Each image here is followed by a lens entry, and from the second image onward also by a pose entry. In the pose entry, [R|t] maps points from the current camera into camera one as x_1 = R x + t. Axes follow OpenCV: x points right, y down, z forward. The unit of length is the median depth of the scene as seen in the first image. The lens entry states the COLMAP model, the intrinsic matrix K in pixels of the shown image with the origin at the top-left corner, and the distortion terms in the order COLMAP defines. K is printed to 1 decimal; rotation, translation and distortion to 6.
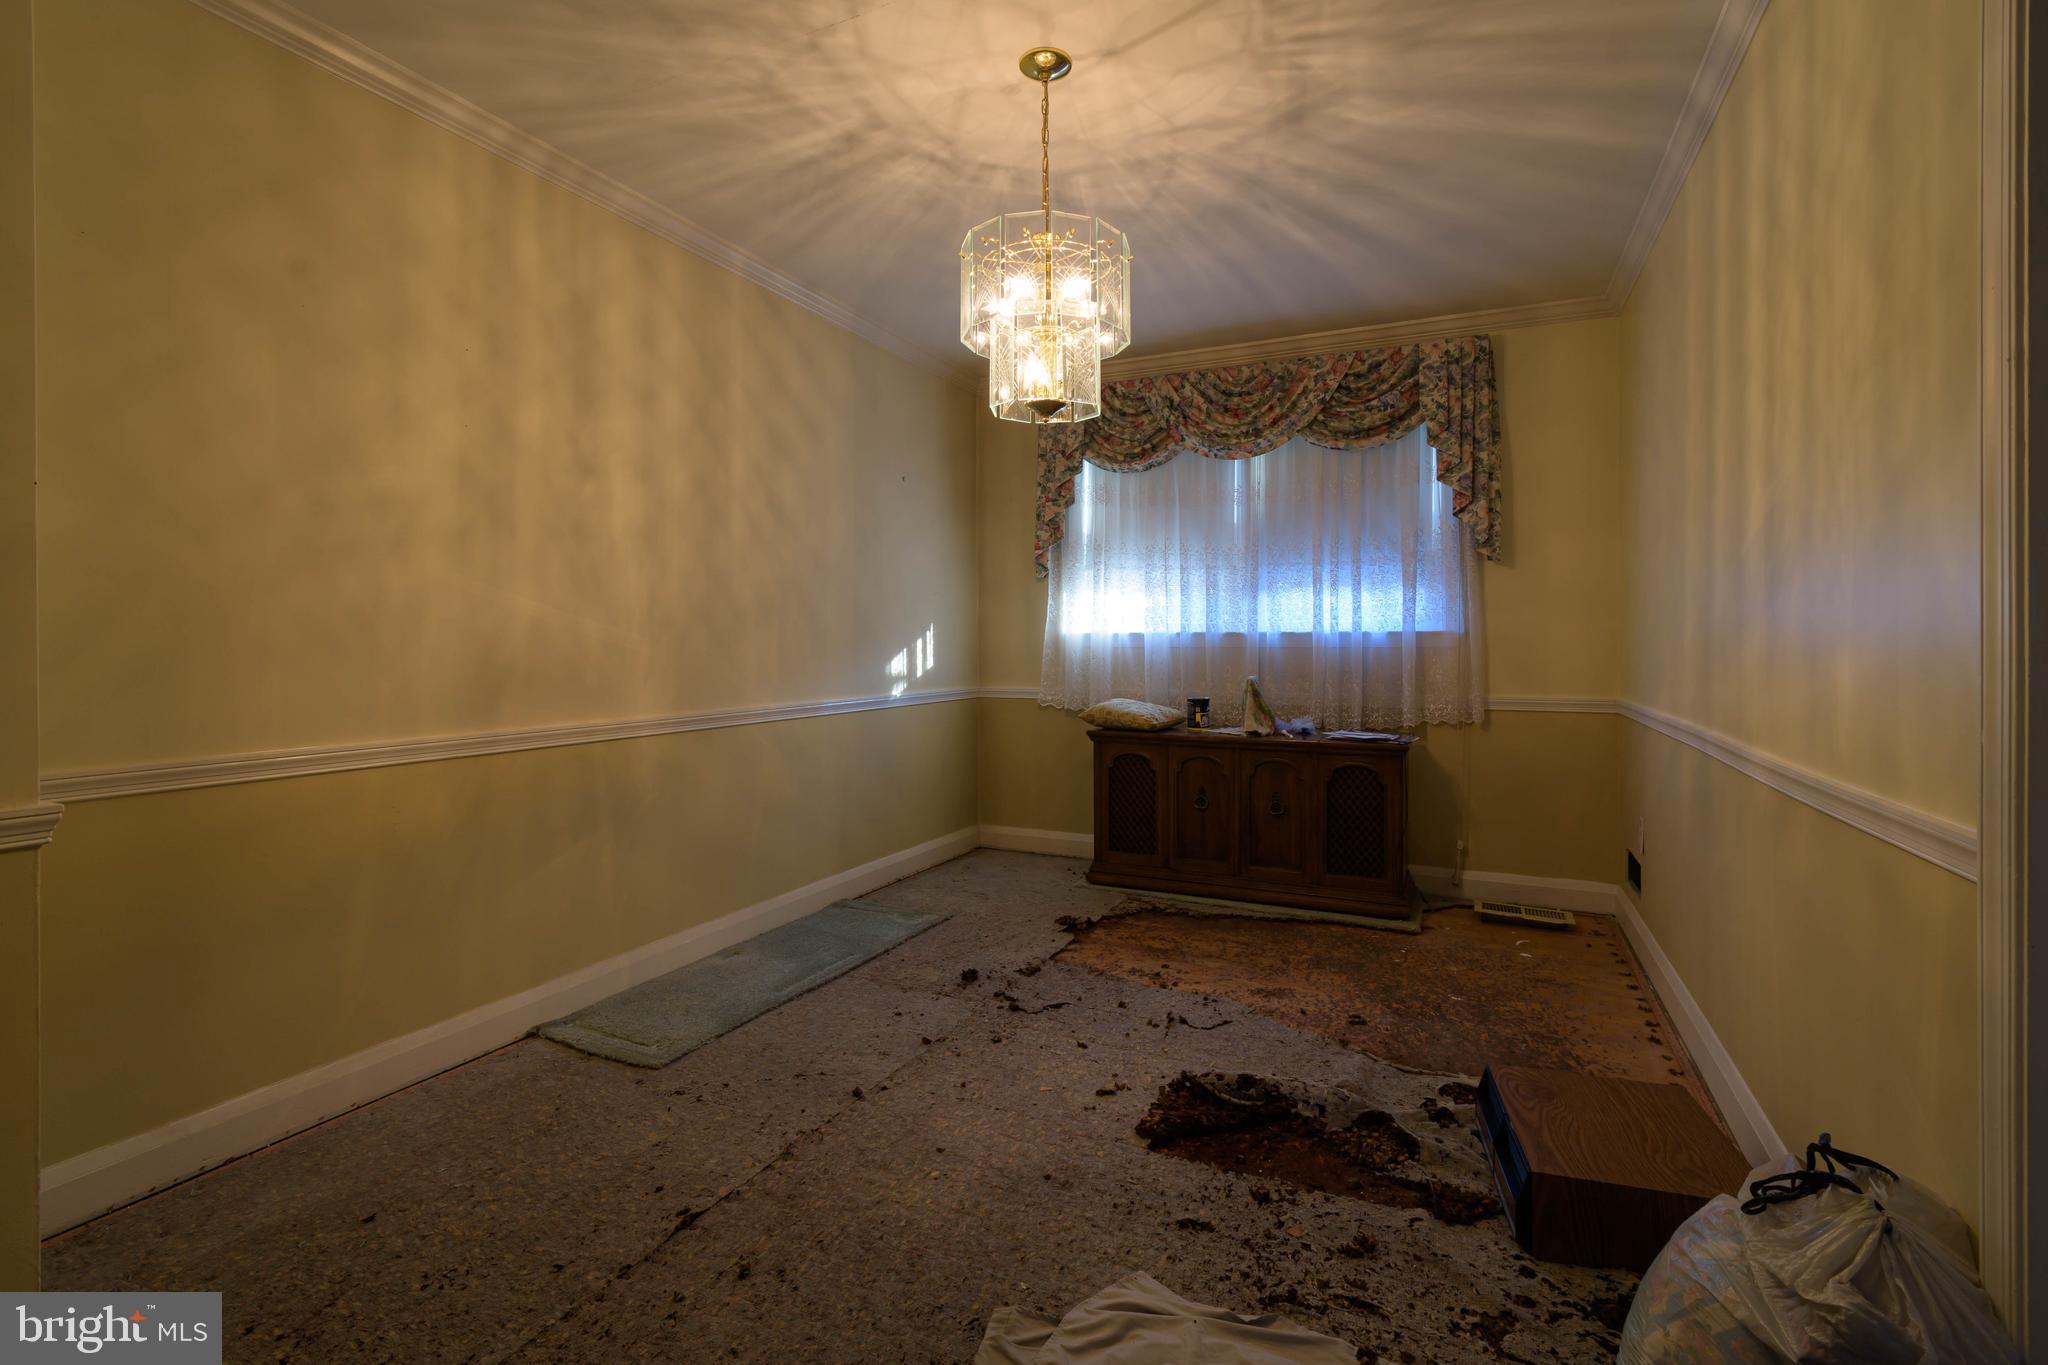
lens RADIAL K [[908.5, 0, 1047.7], [0, 908.5, 641.9], [0, 0, 1]] dist [-0.002380, 0.000391]
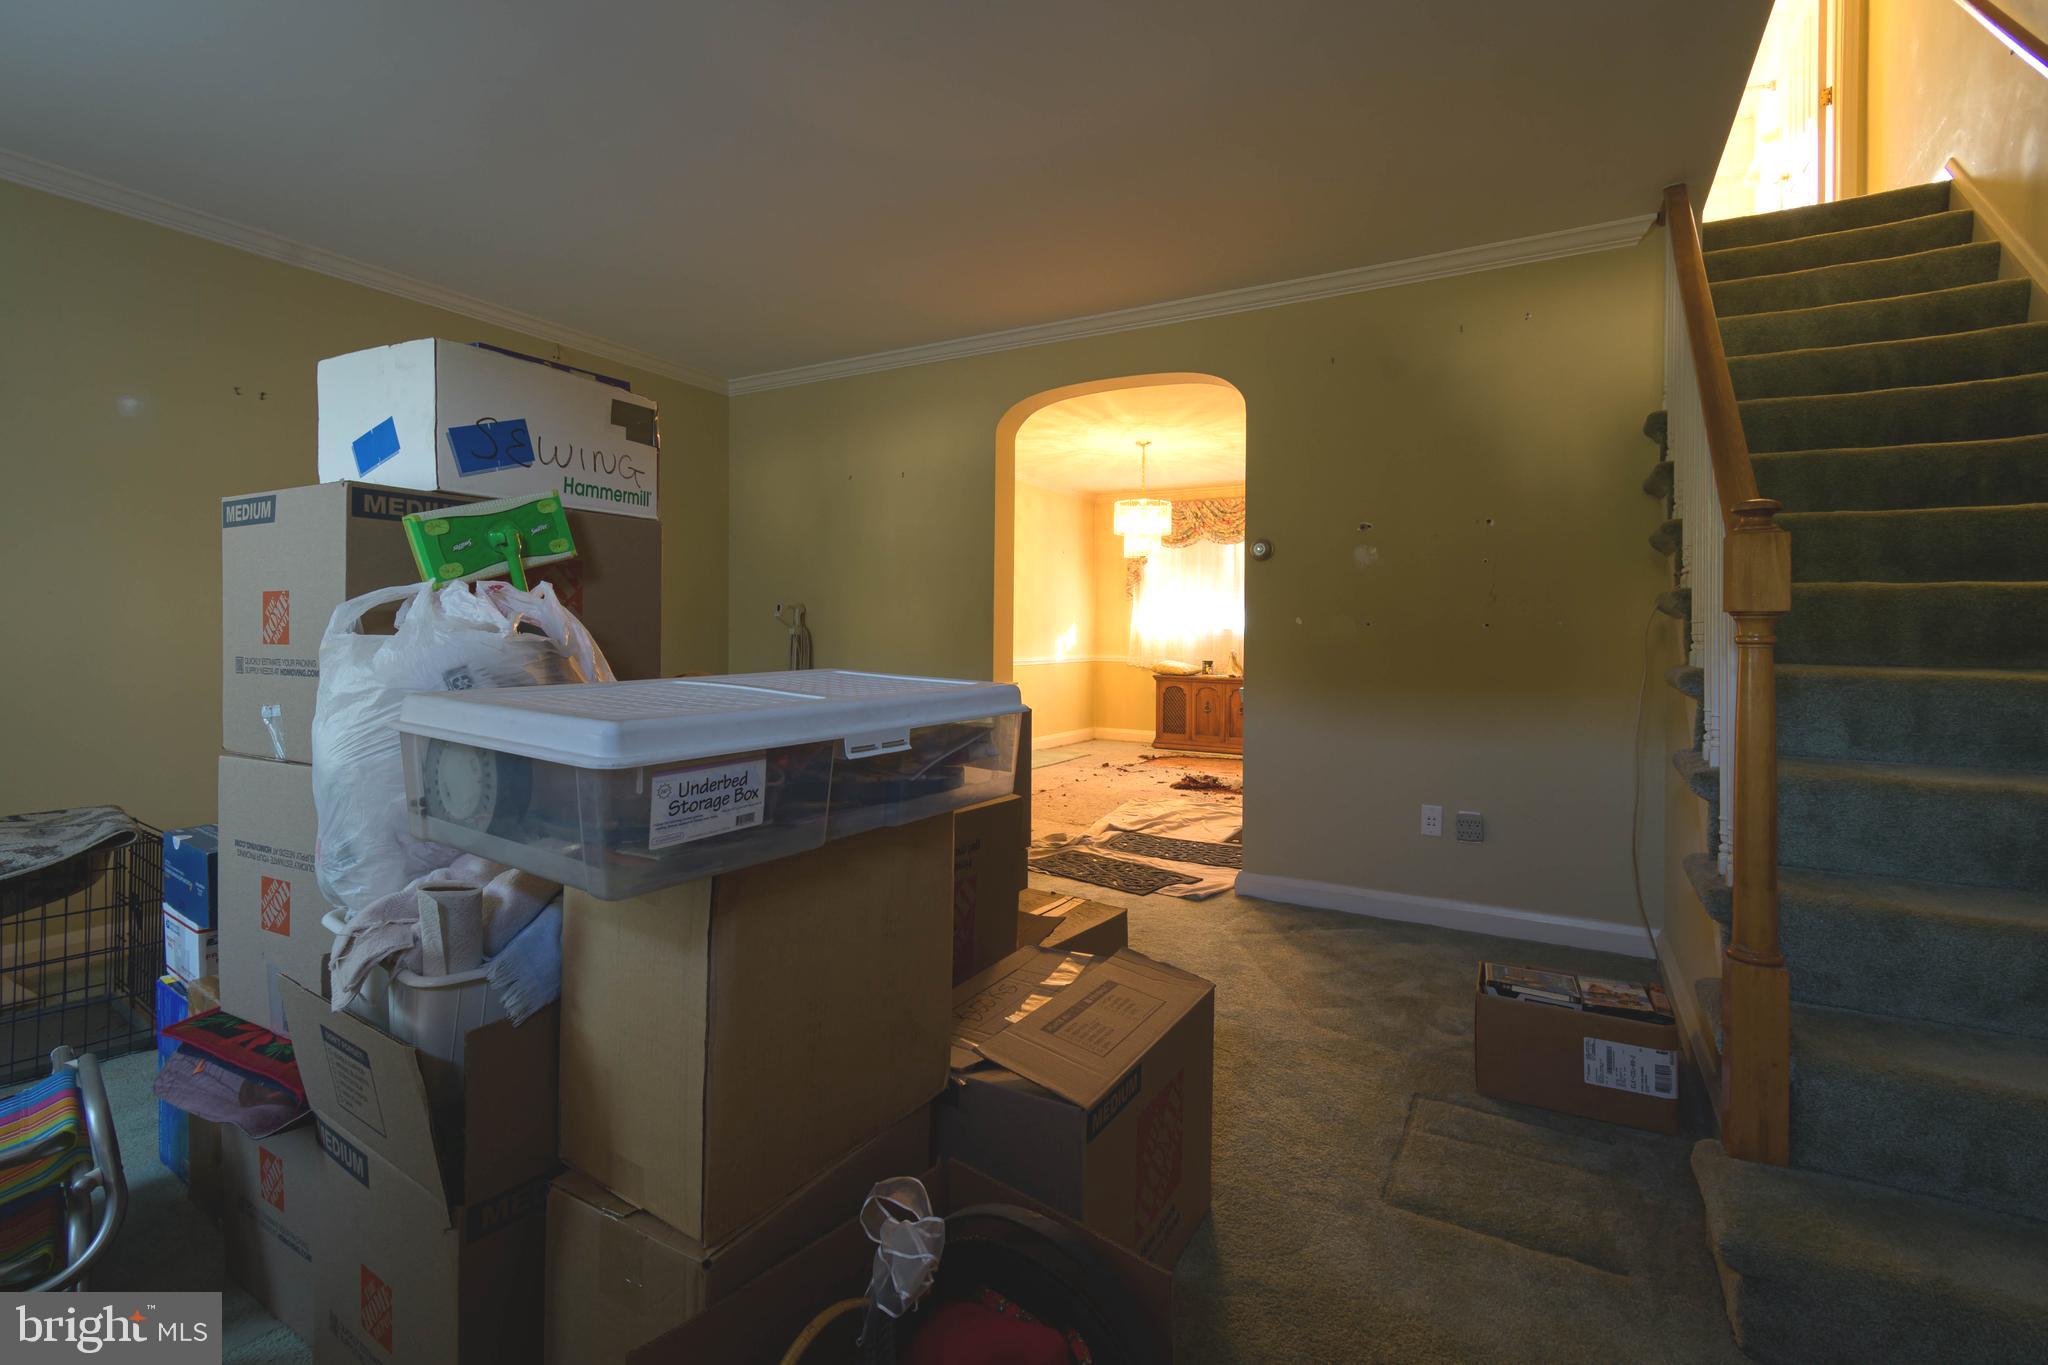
lens RADIAL K [[908.5, 0, 1028.5], [0, 908.5, 635.3], [0, 0, 1]] dist [-0.002380, 0.000391]
pose [[0.996105, 0.009944, -0.087617, -0.089932], [-0.009726, 0.999948, 0.002918, 0.003860], [0.087642, -0.002054, 0.996150, -1.647352]]
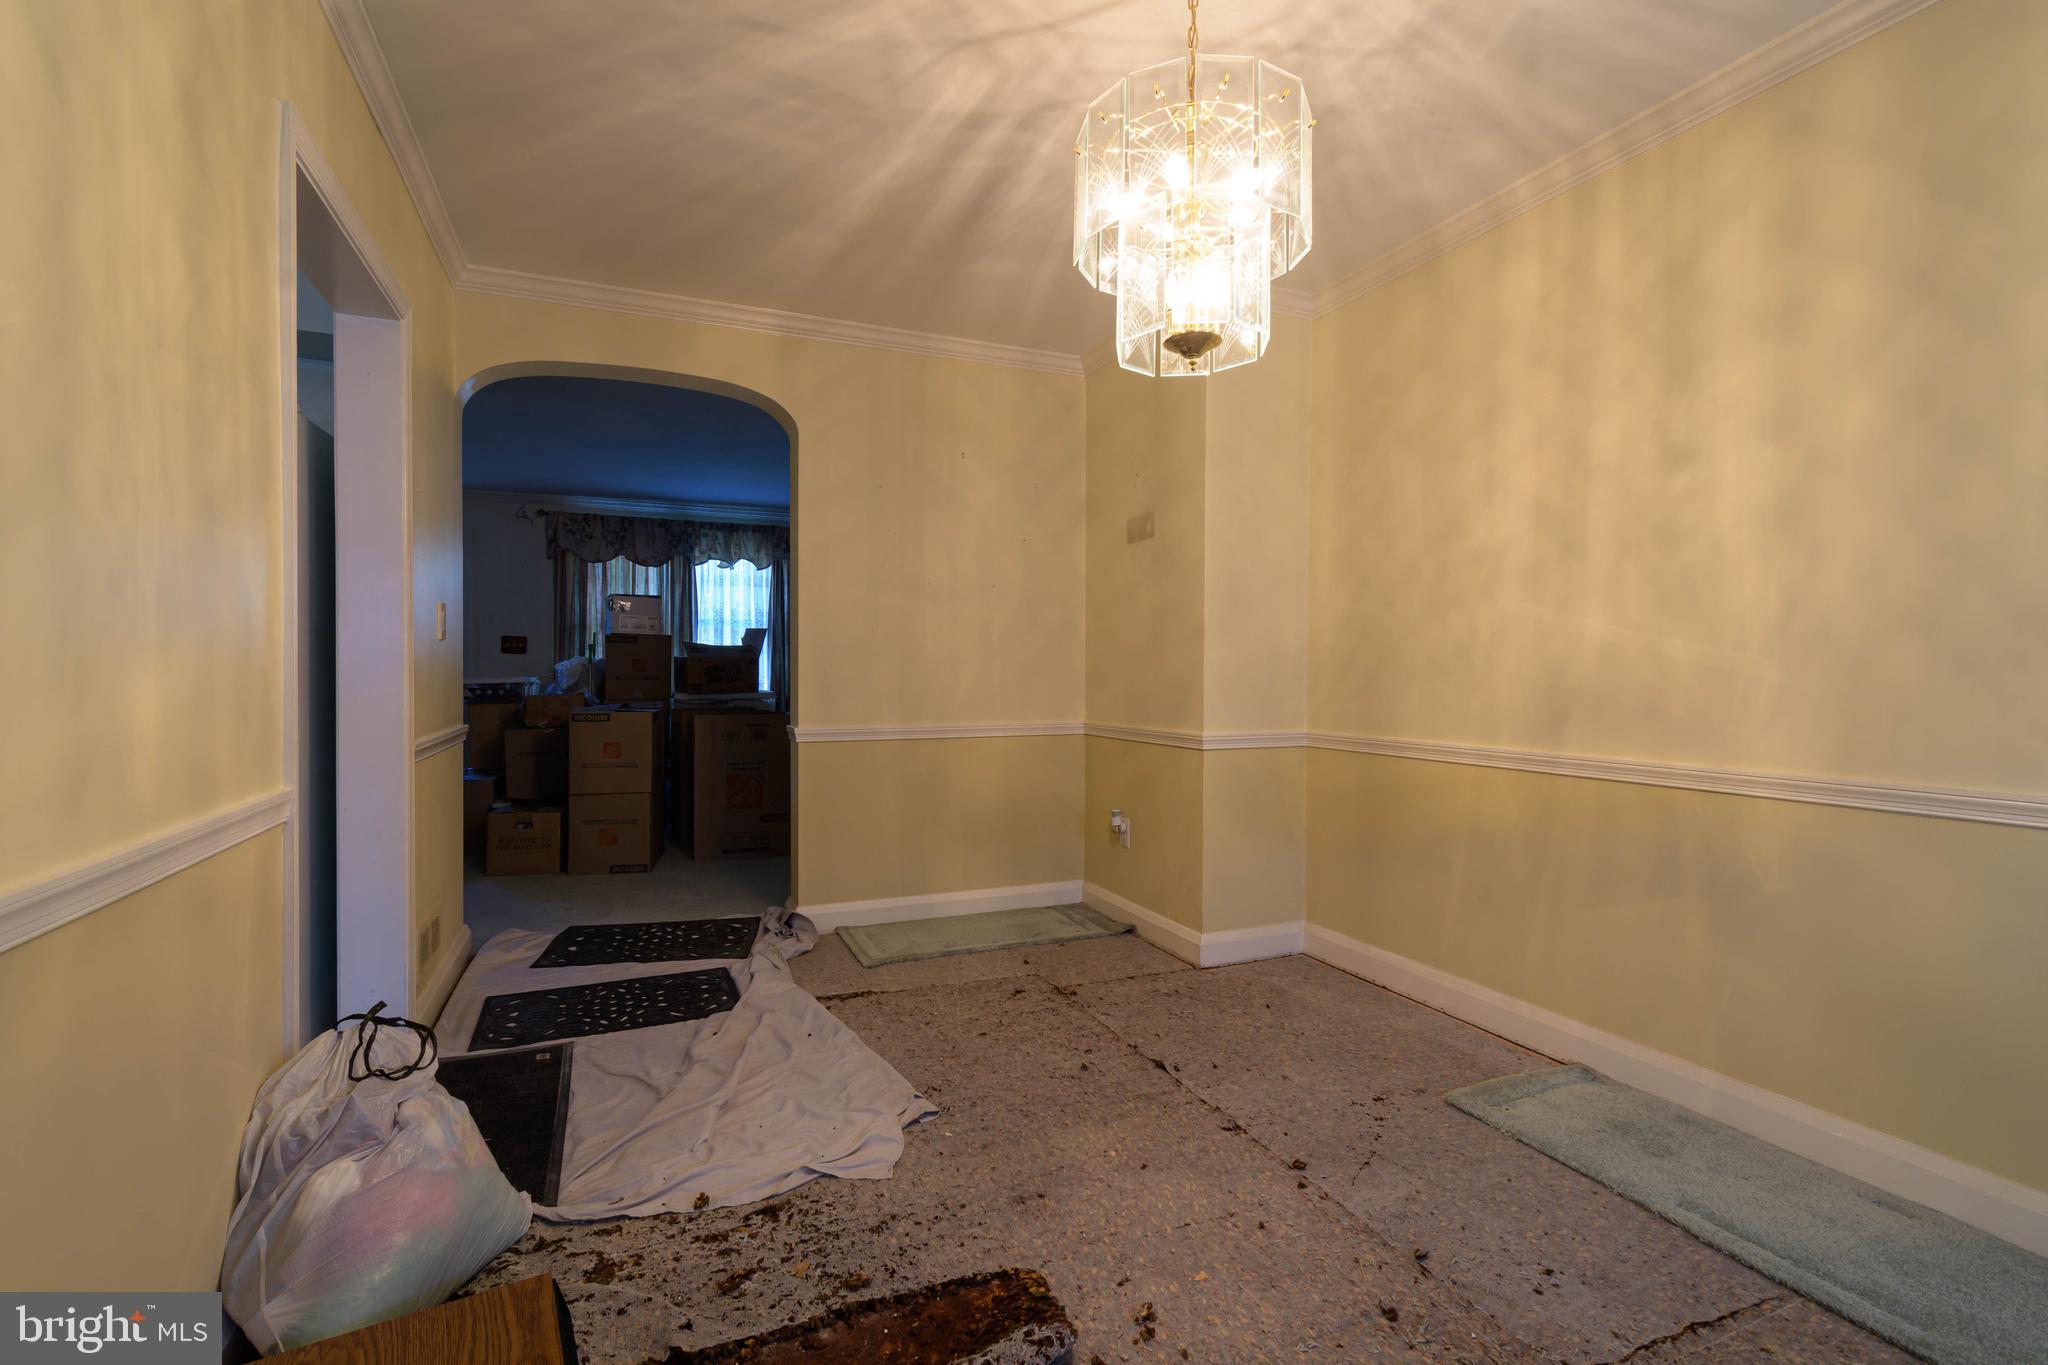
lens RADIAL K [[908.5, 0, 1025.8], [0, 908.5, 675.5], [0, 0, 1]] dist [-0.002380, 0.000391]
pose [[-0.664636, 0.001217, -0.747167, 0.510107], [-0.004047, 0.999978, 0.005229, 0.006327], [0.747157, 0.006499, -0.664616, 1.107554]]
